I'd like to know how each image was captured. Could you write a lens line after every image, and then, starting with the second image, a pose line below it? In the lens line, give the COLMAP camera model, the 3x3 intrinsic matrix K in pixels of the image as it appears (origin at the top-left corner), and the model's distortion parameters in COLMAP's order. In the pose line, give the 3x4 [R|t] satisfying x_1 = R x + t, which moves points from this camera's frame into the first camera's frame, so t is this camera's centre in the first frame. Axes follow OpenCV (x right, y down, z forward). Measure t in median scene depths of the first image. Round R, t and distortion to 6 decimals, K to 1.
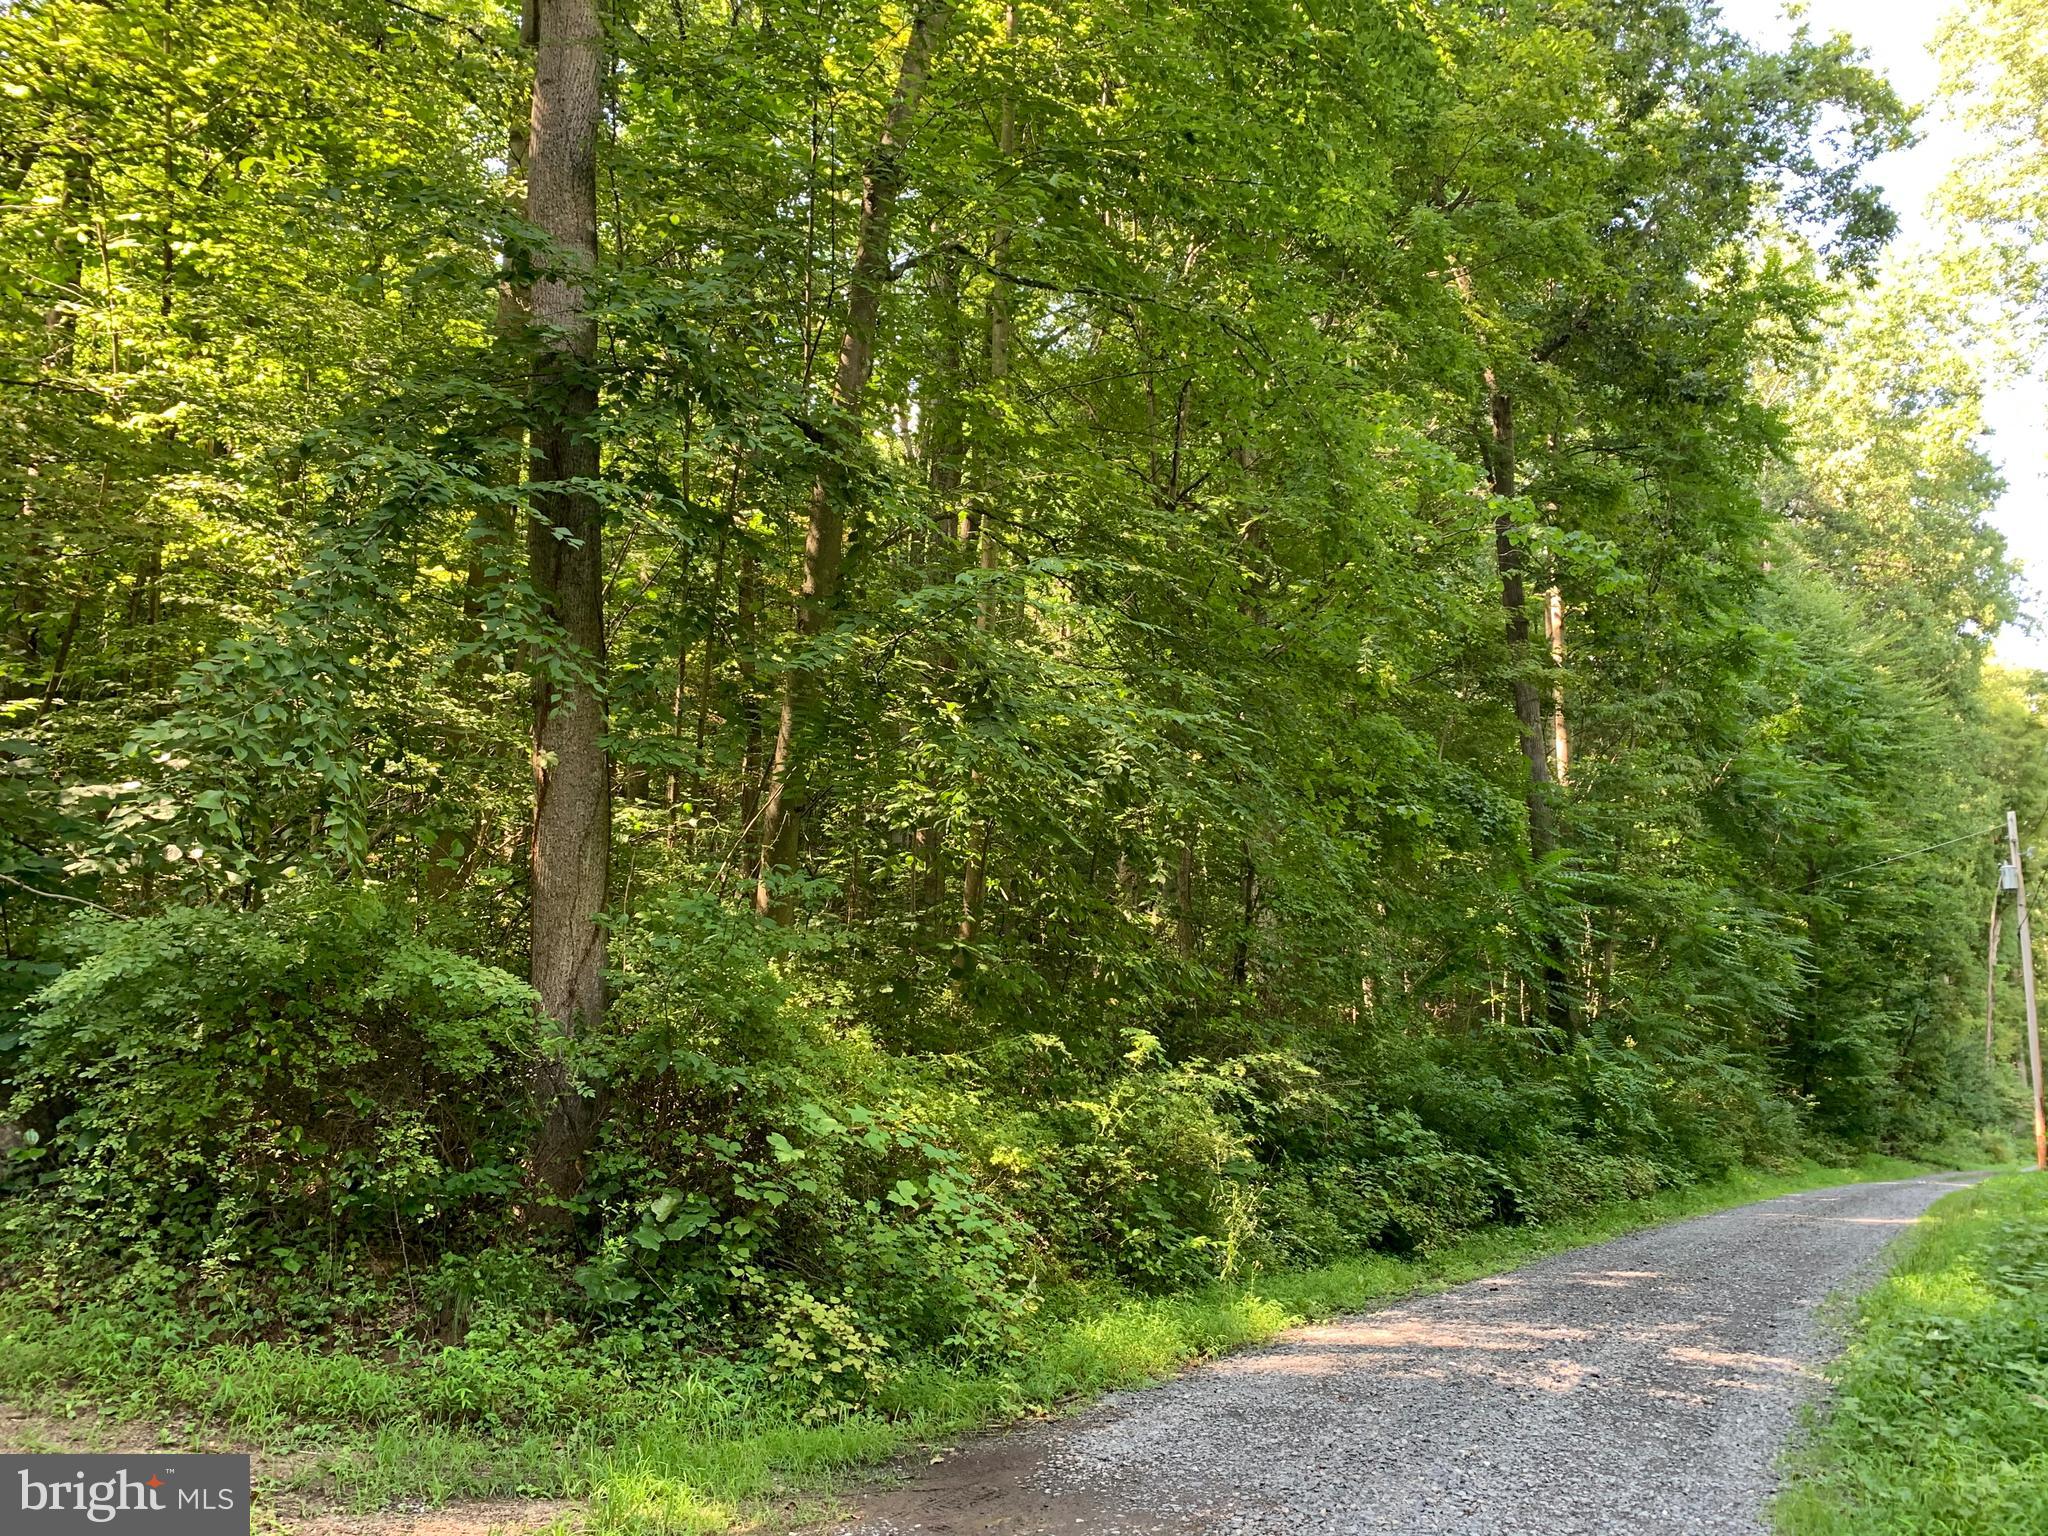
lens RADIAL K [[1587.5, 0, 991.1], [0, 1587.5, 764.6], [0, 0, 1]] dist [0.071983, -0.116925]
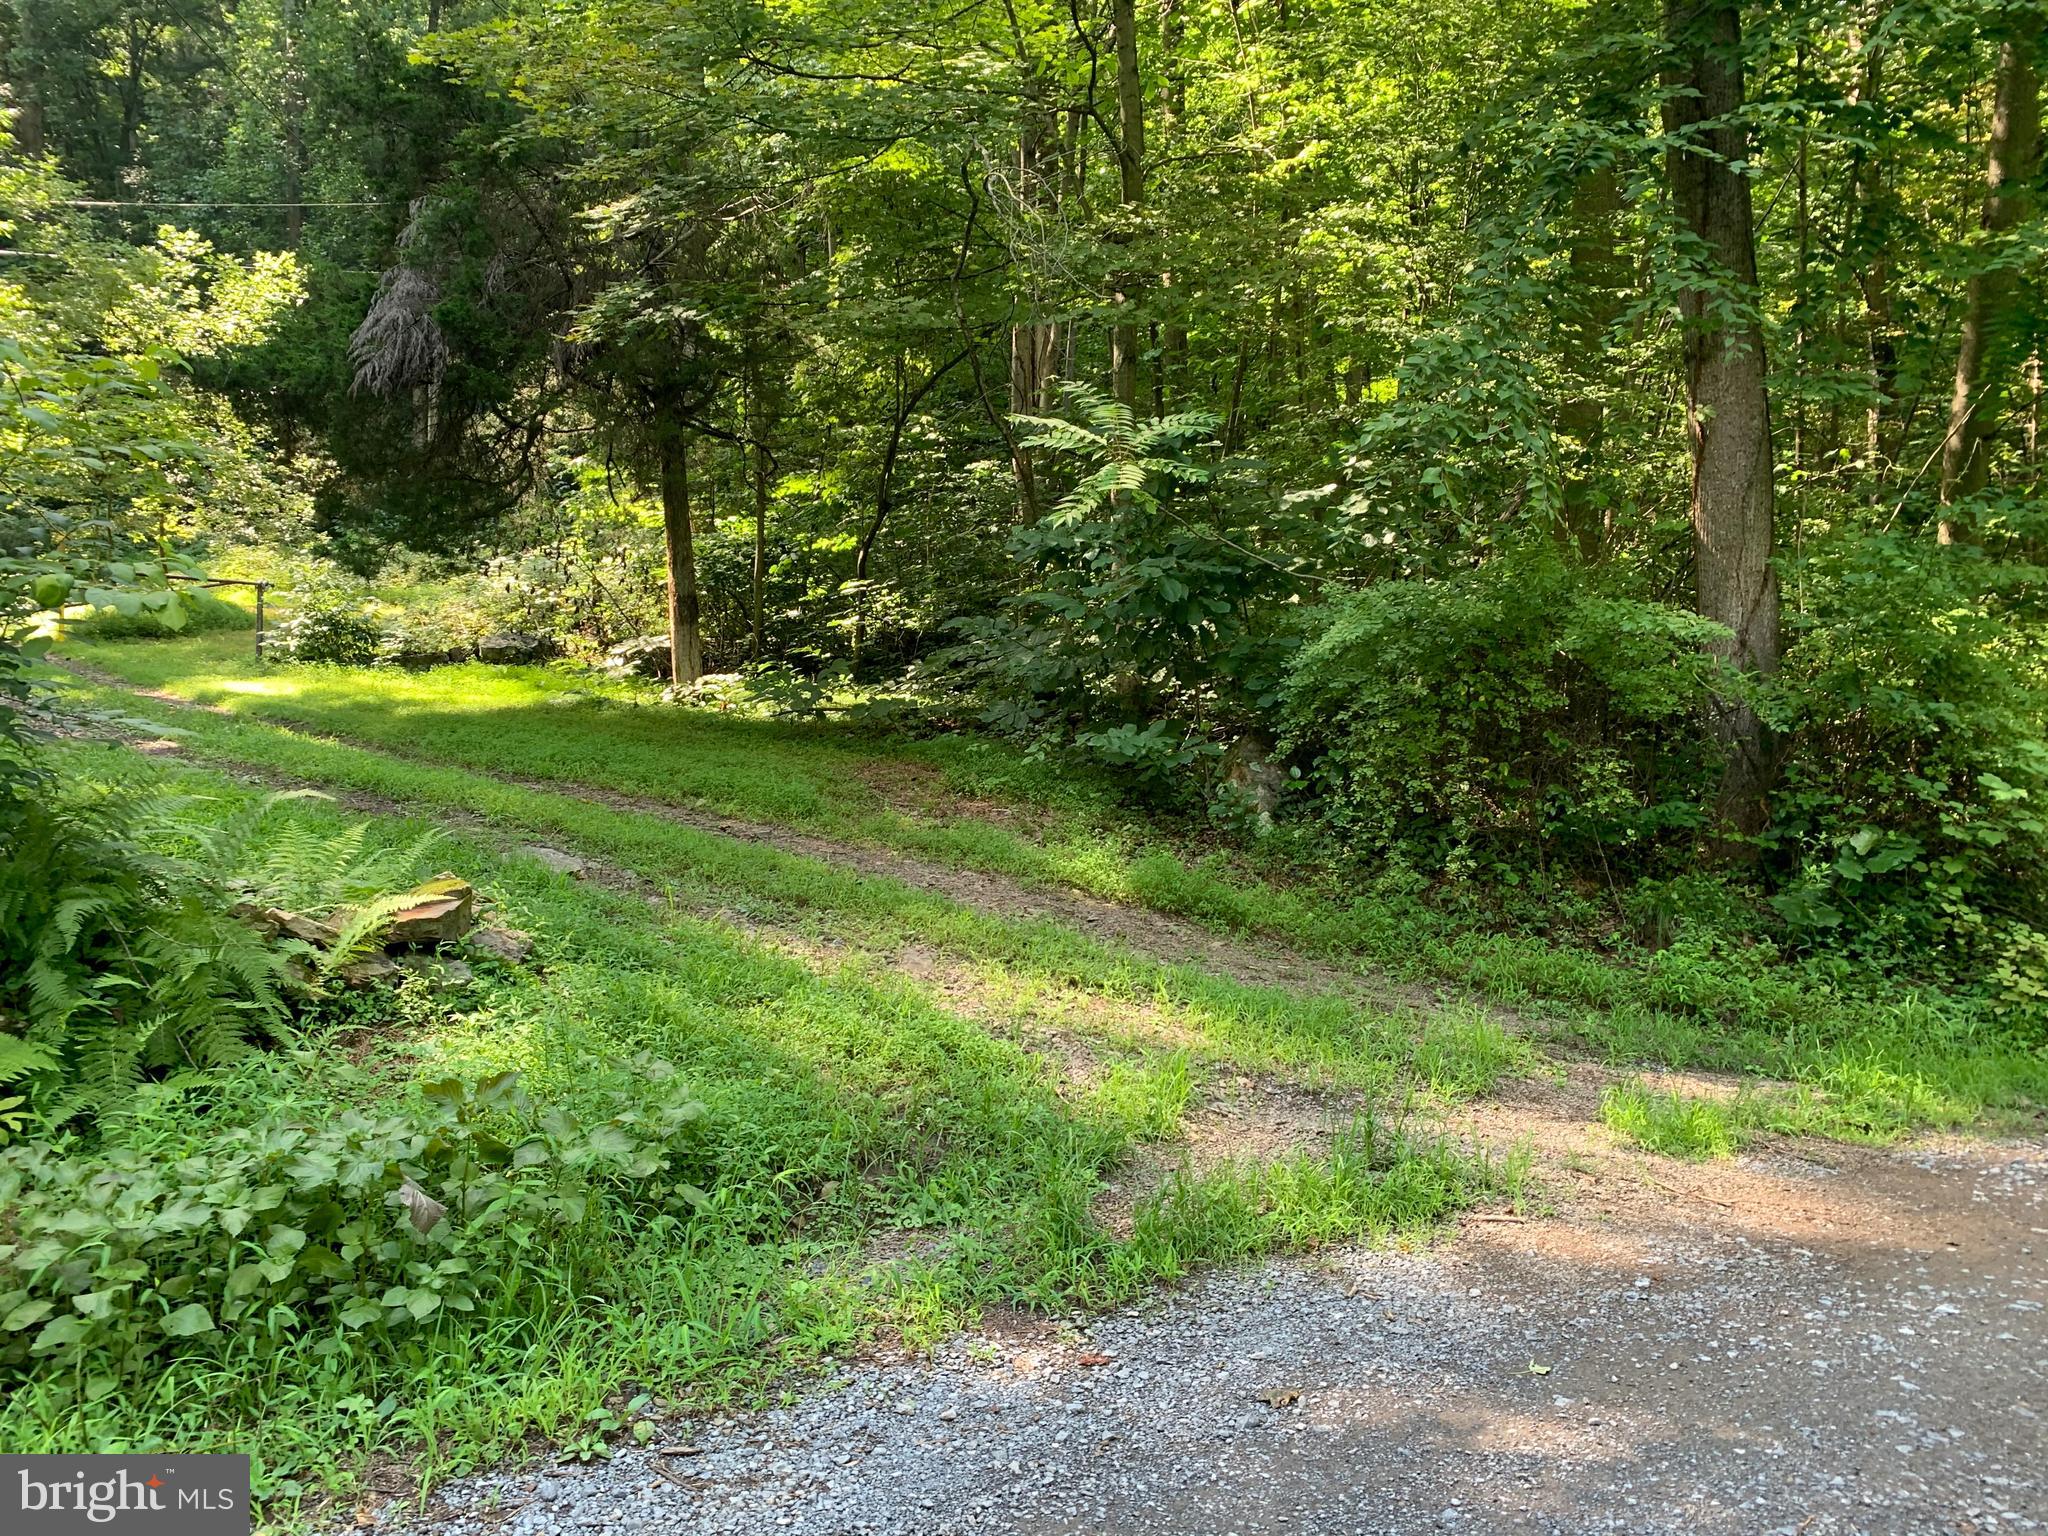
lens RADIAL K [[1576.5, 0, 1024.0], [0, 1576.5, 768.0], [0, 0, 1]] dist [0.030654, -0.014122]
pose [[0.801504, -0.004707, -0.597971, -0.029059], [0.117095, 0.981846, 0.149222, 0.018772], [0.586413, -0.189622, 0.787504, -0.091852]]
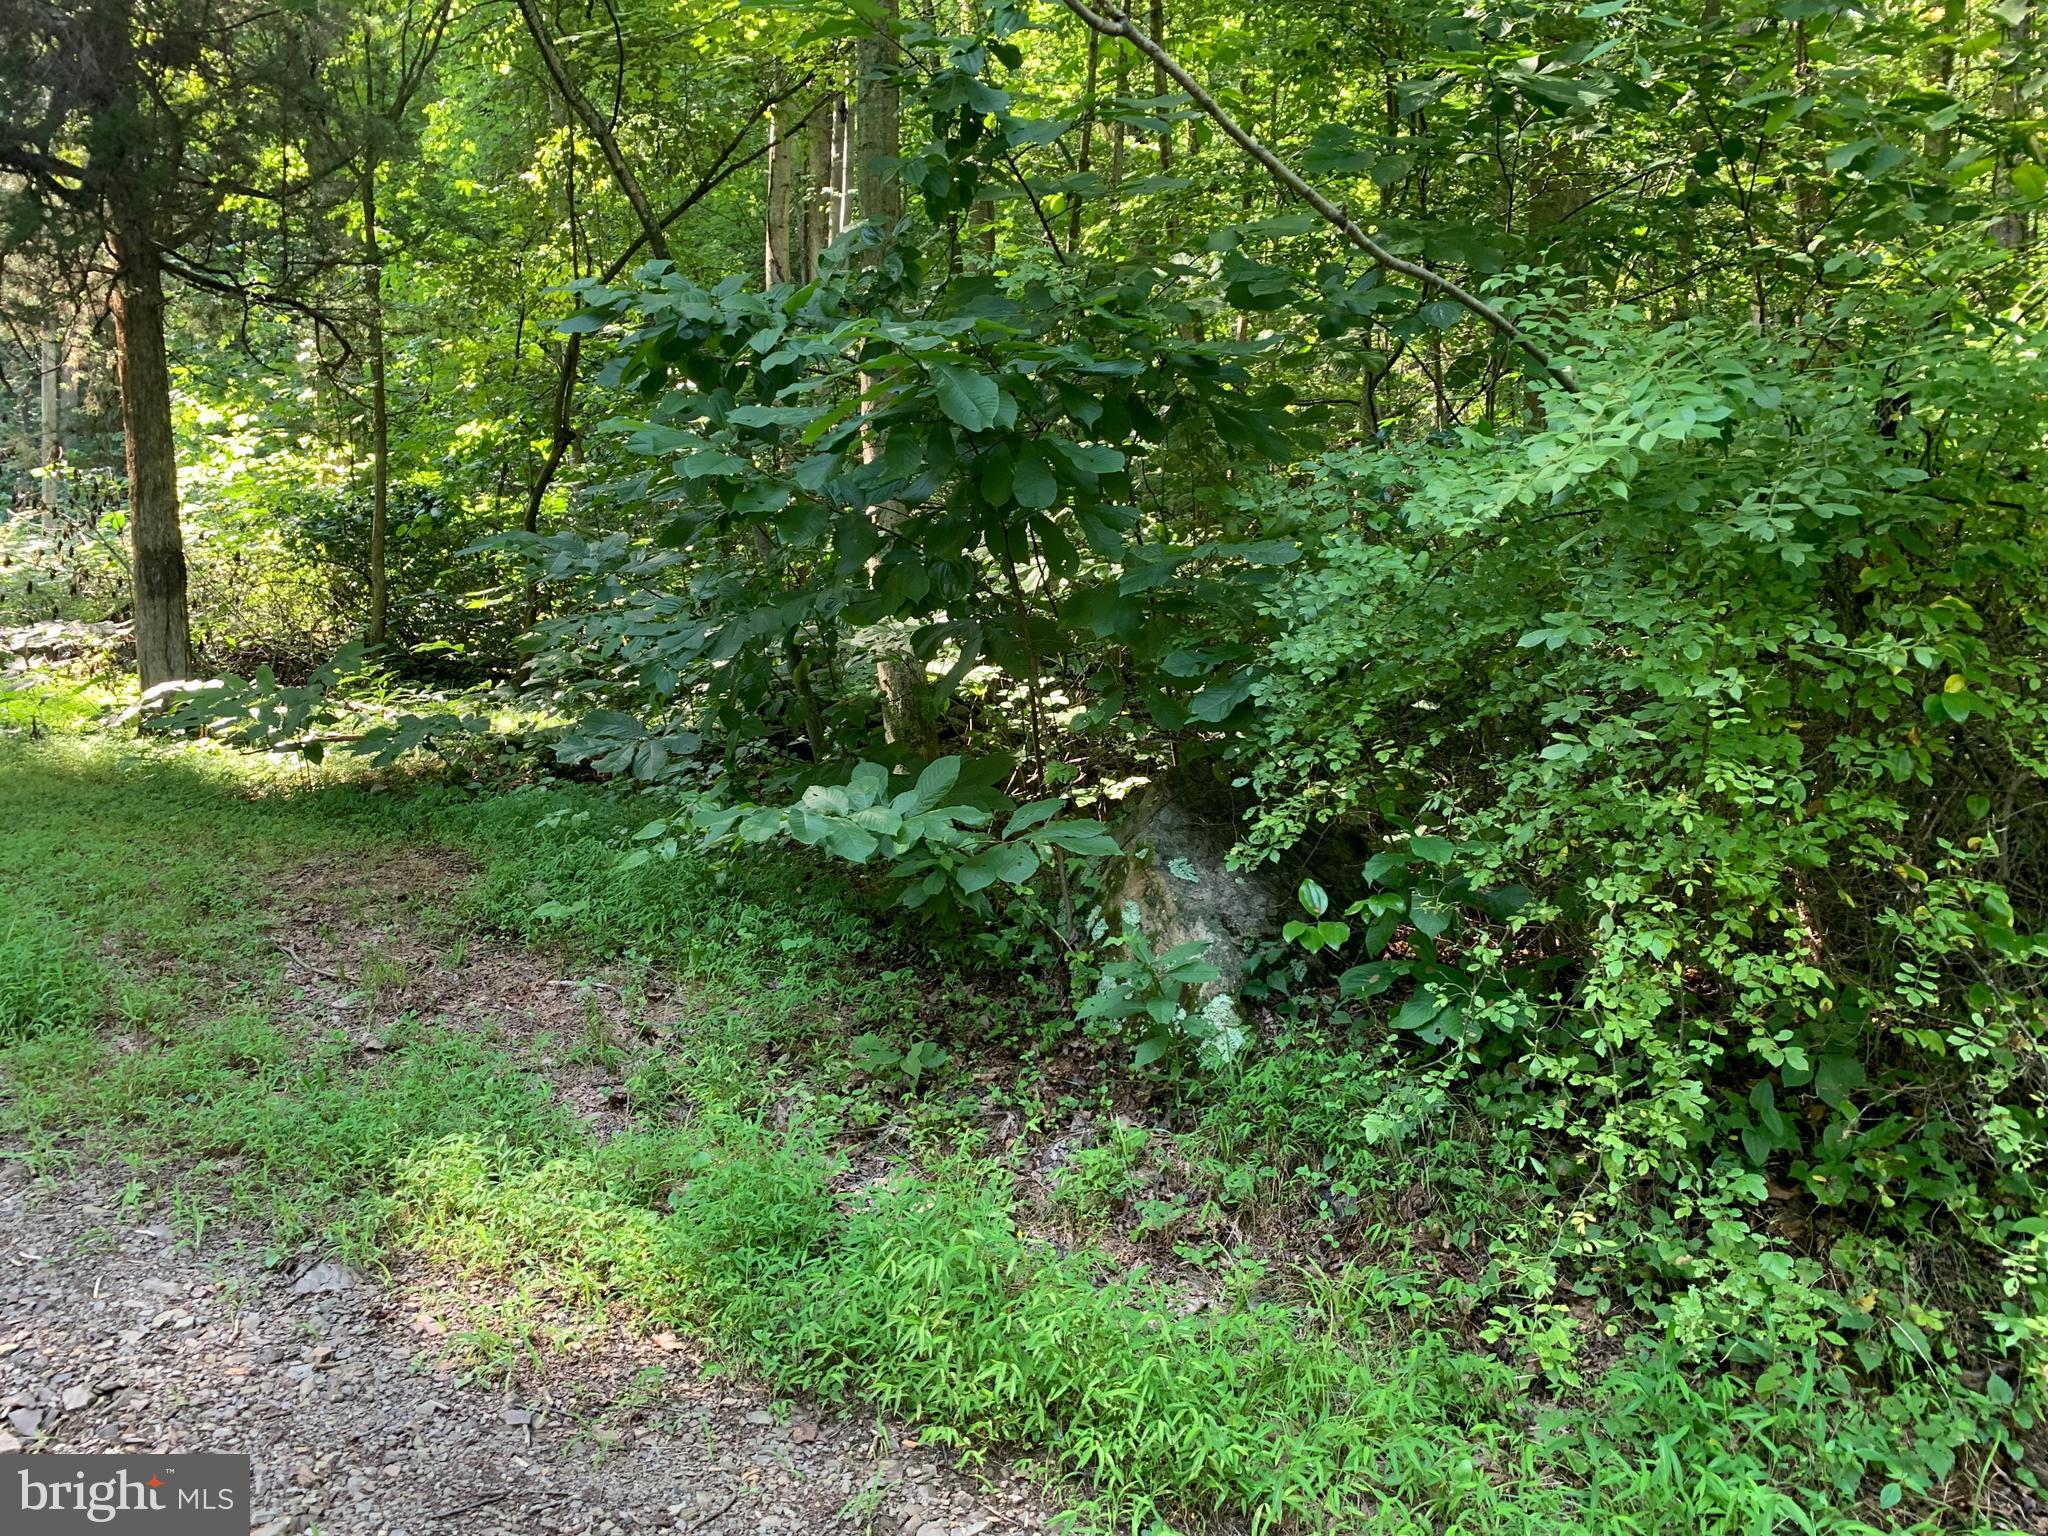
lens RADIAL K [[1587.5, 0, 991.1], [0, 1587.5, 764.6], [0, 0, 1]] dist [0.071983, -0.116925]
pose [[0.851450, -0.029417, -0.523610, -0.416010], [0.126654, 0.980406, 0.150875, 0.108348], [0.508912, -0.194780, 0.838492, 0.550748]]
